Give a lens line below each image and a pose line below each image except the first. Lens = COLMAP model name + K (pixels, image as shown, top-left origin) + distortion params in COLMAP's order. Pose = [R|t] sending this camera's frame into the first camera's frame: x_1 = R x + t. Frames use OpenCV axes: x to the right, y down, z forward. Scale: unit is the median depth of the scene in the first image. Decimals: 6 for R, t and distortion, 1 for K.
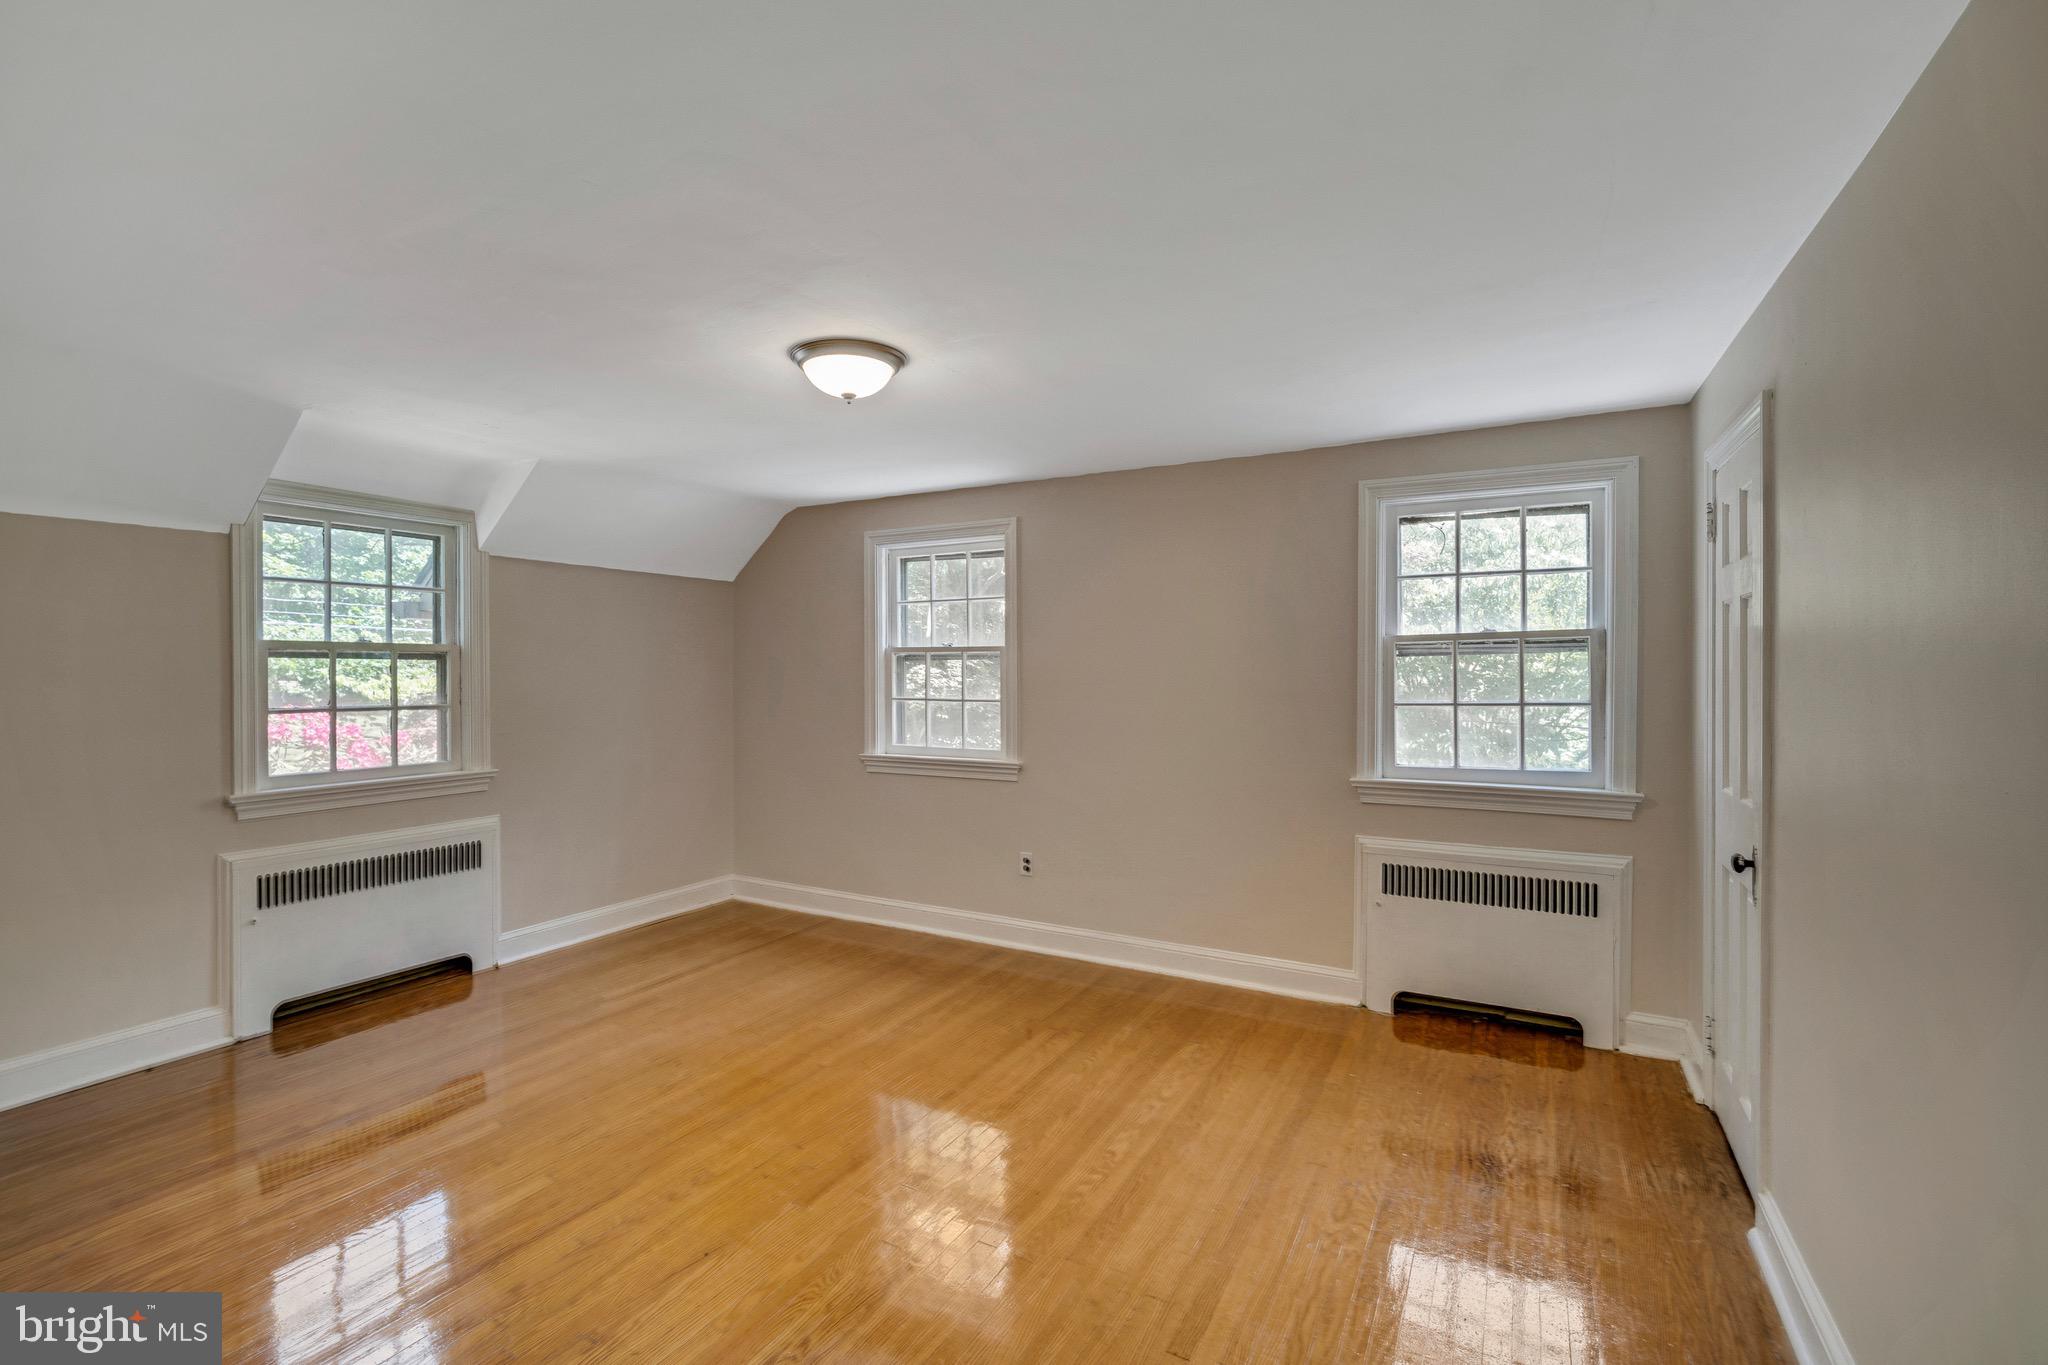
lens RADIAL K [[905.7, 0, 1022.1], [0, 905.7, 671.2], [0, 0, 1]] dist [-0.010504, 0.001762]
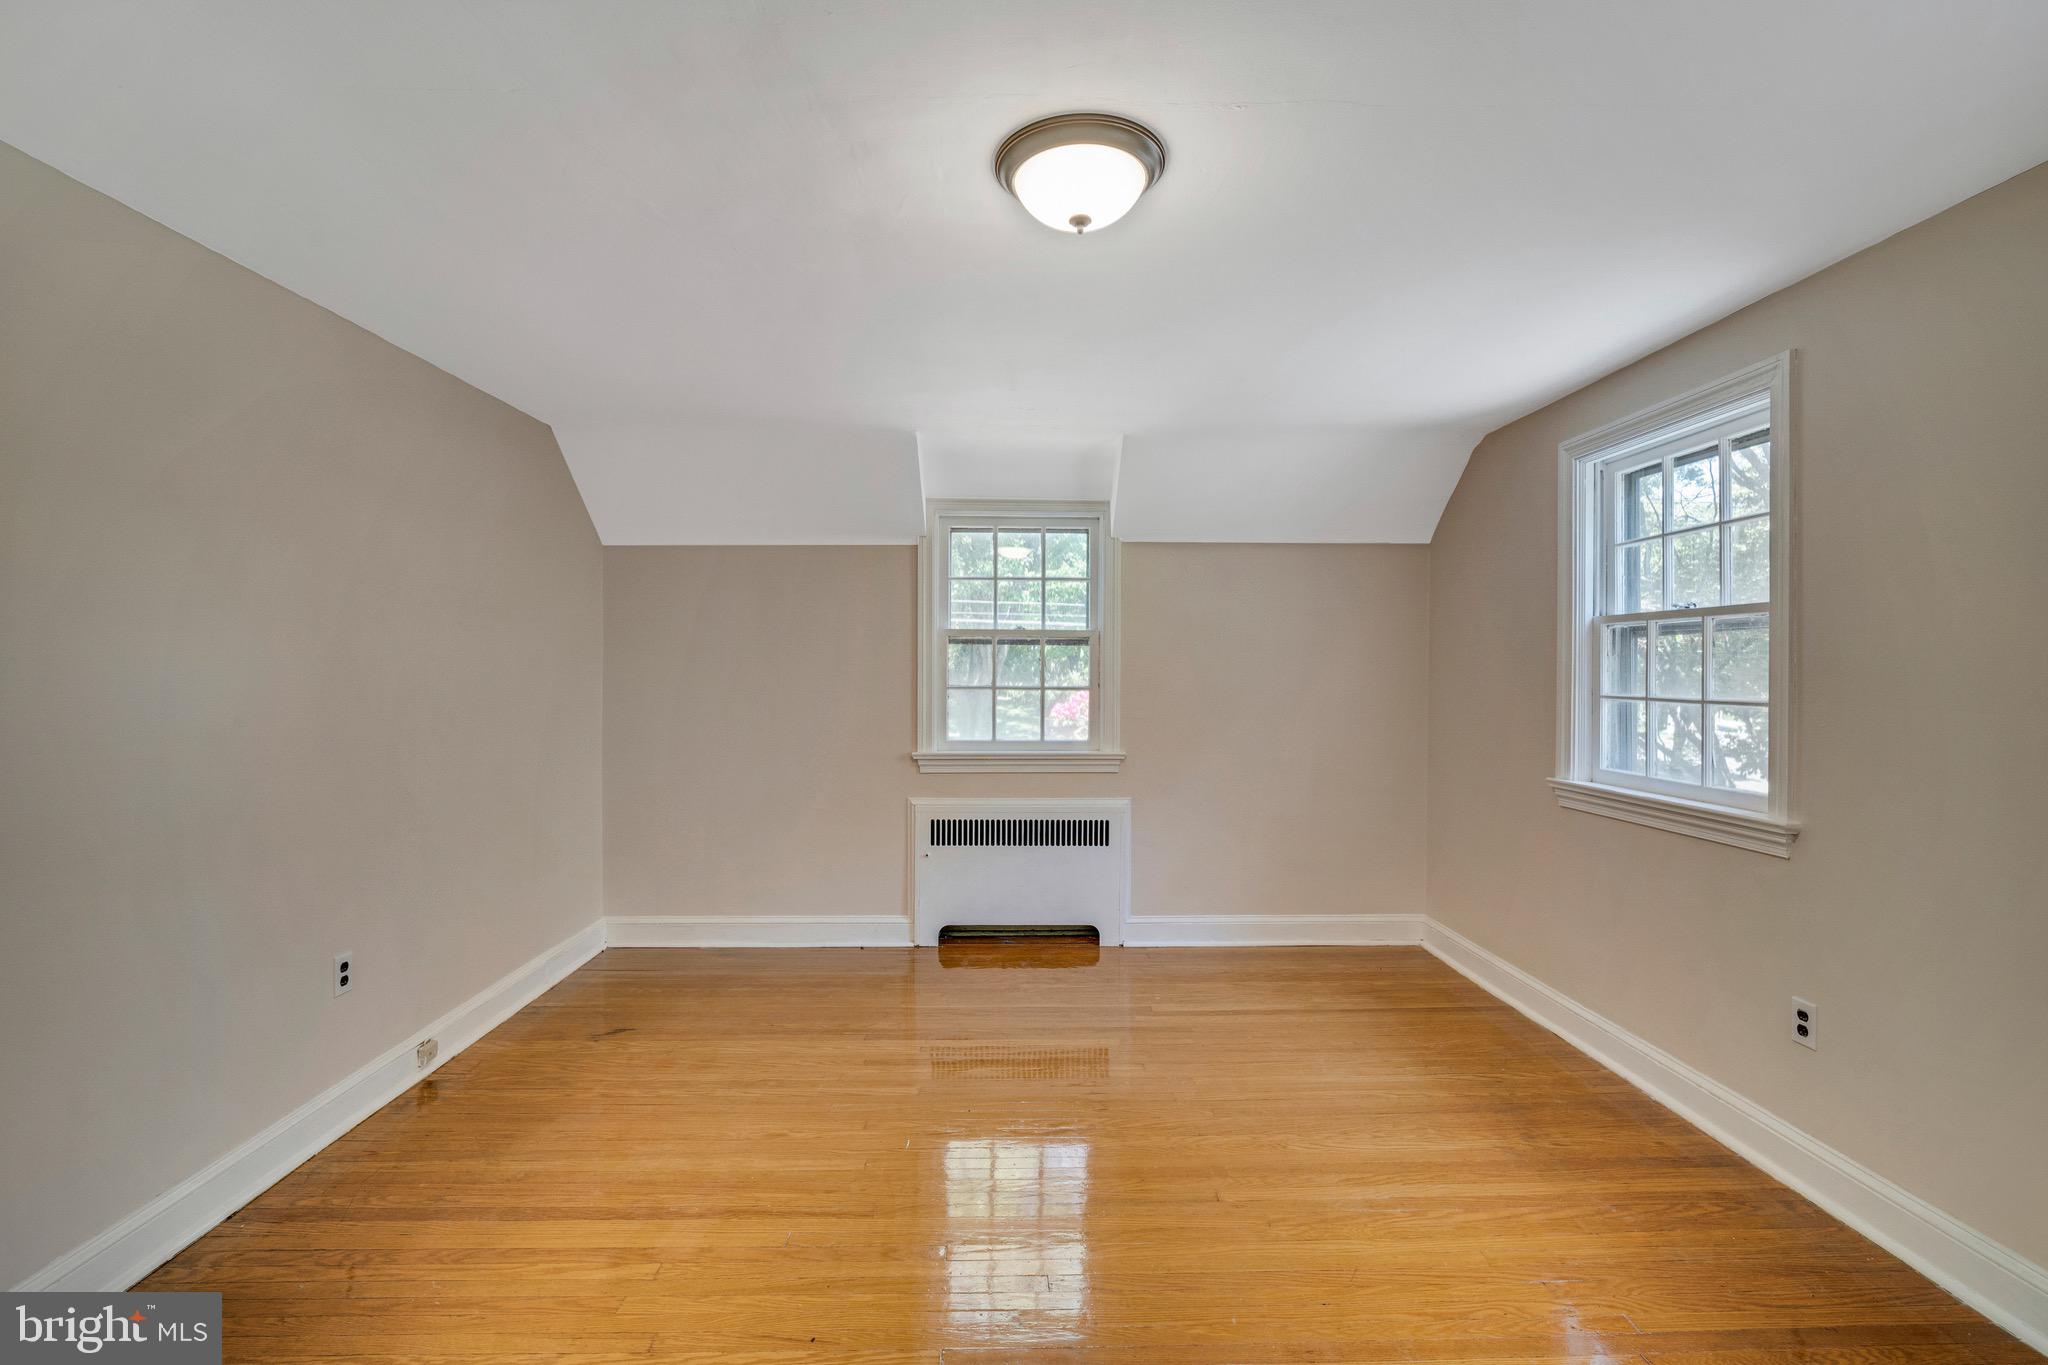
lens RADIAL K [[905.7, 0, 1023.2], [0, 905.7, 683.4], [0, 0, 1]] dist [-0.010504, 0.001762]
pose [[0.507183, 0.018195, -0.861646, 0.237813], [-0.003327, 0.999811, 0.019154, 0.012900], [0.861832, -0.006848, 0.507147, 0.391514]]
